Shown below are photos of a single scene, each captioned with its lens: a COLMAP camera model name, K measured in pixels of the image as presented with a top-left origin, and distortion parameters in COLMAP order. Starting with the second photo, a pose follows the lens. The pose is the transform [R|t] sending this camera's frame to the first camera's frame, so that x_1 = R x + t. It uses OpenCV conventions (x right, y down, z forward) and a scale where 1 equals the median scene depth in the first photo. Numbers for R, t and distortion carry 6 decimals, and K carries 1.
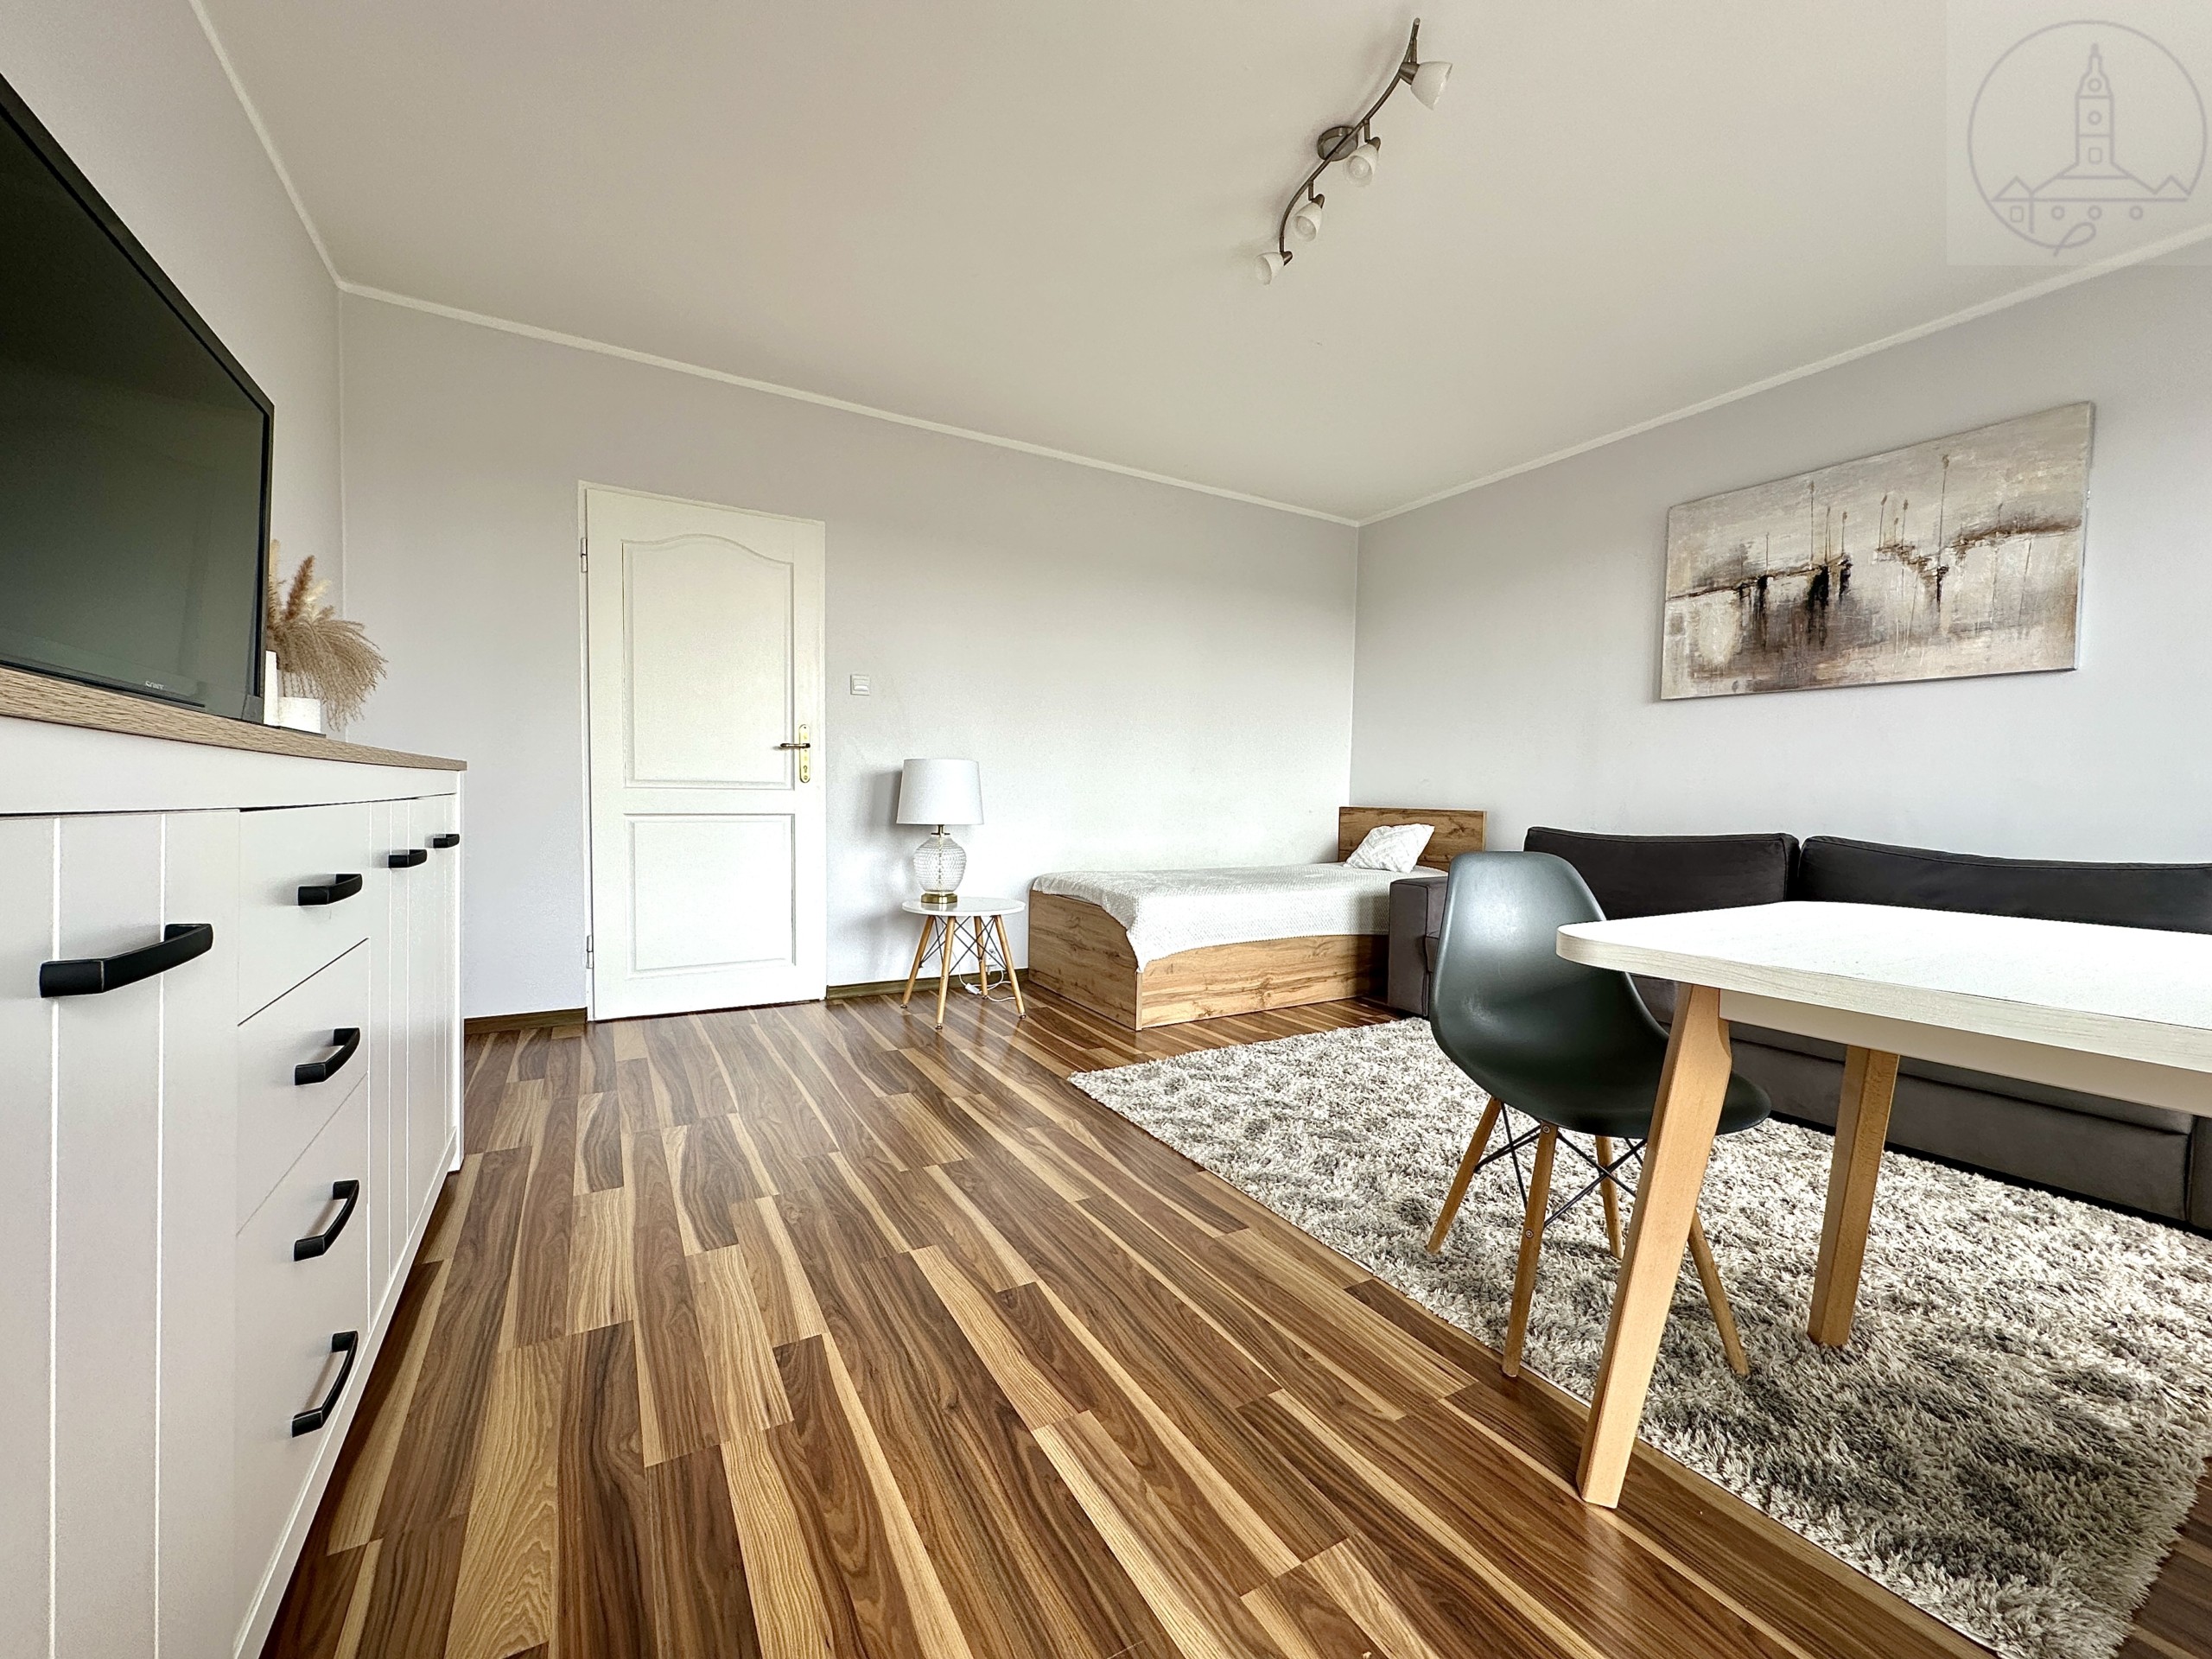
lens RADIAL K [[887.9, 0, 1106.0], [0, 887.9, 829.5], [0, 0, 1]] dist [-0.001529, -0.000203]
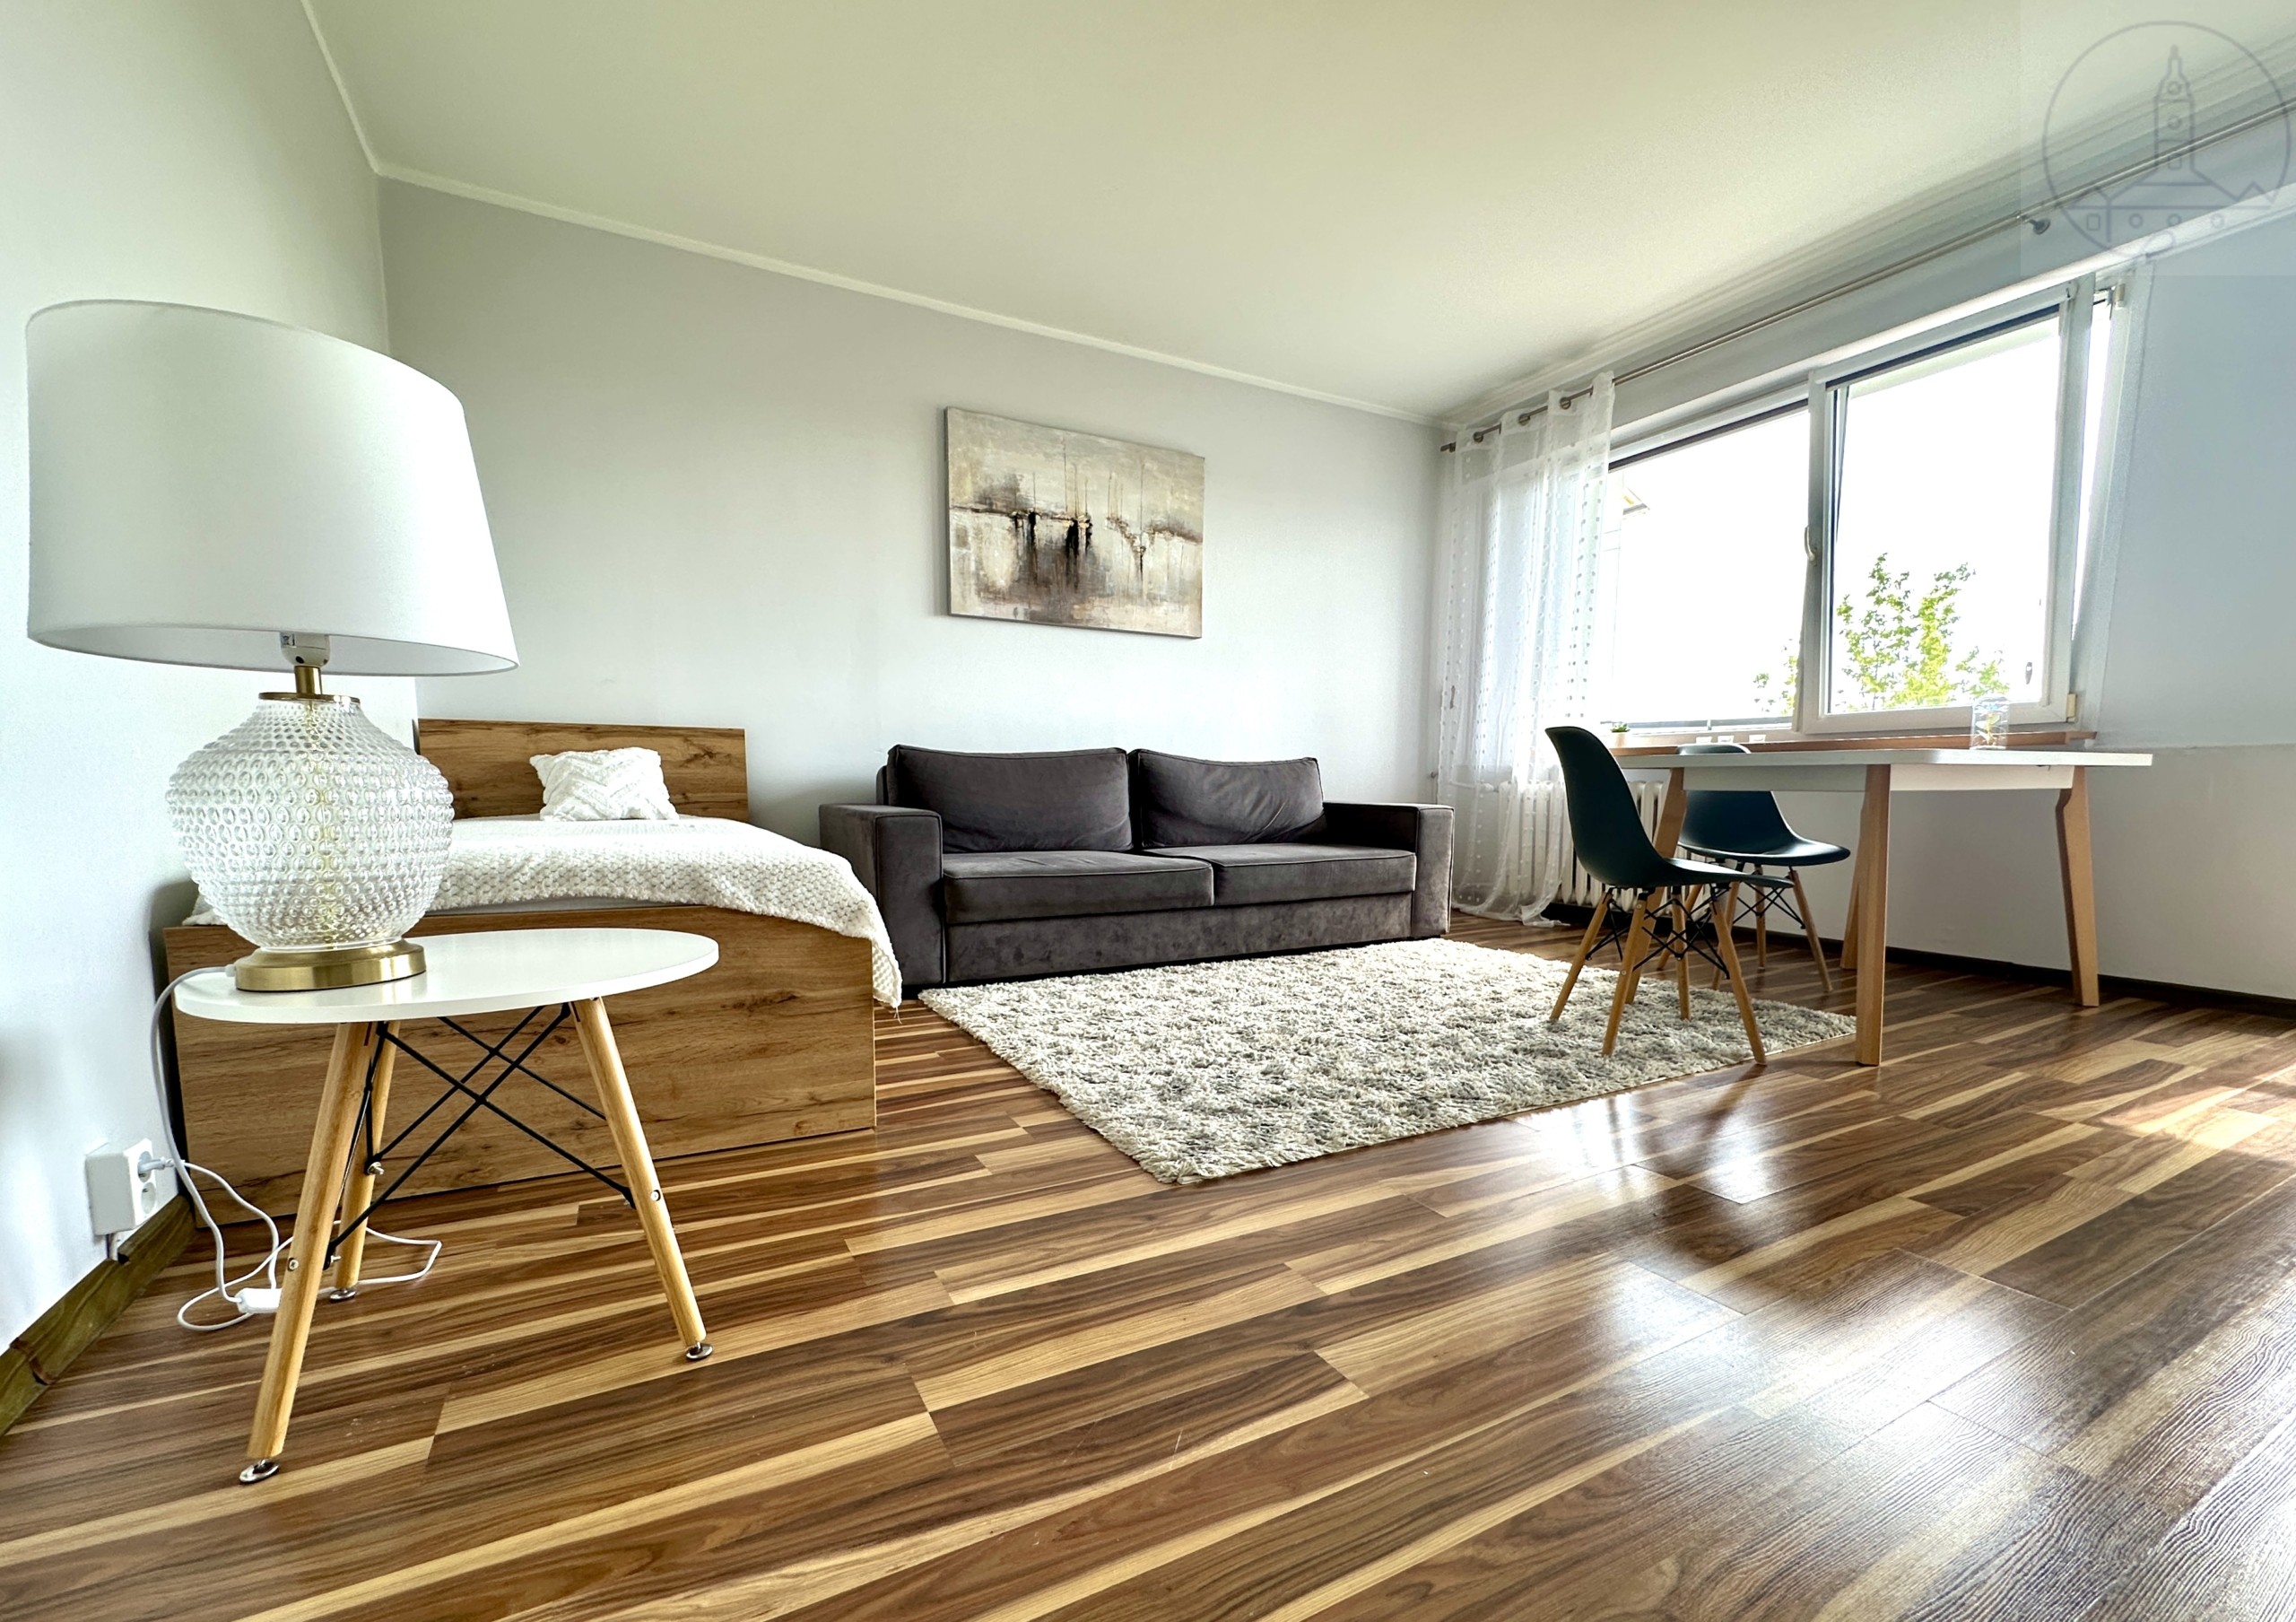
lens RADIAL K [[954.5, 0, 1152.0], [0, 954.5, 903.2], [0, 0, 1]] dist [-0.001779, -0.000294]
pose [[0.029777, -0.137190, 0.990097, -0.517478], [0.038893, 0.989945, 0.135999, 0.038495], [-0.998800, 0.034459, 0.034813, 0.894195]]
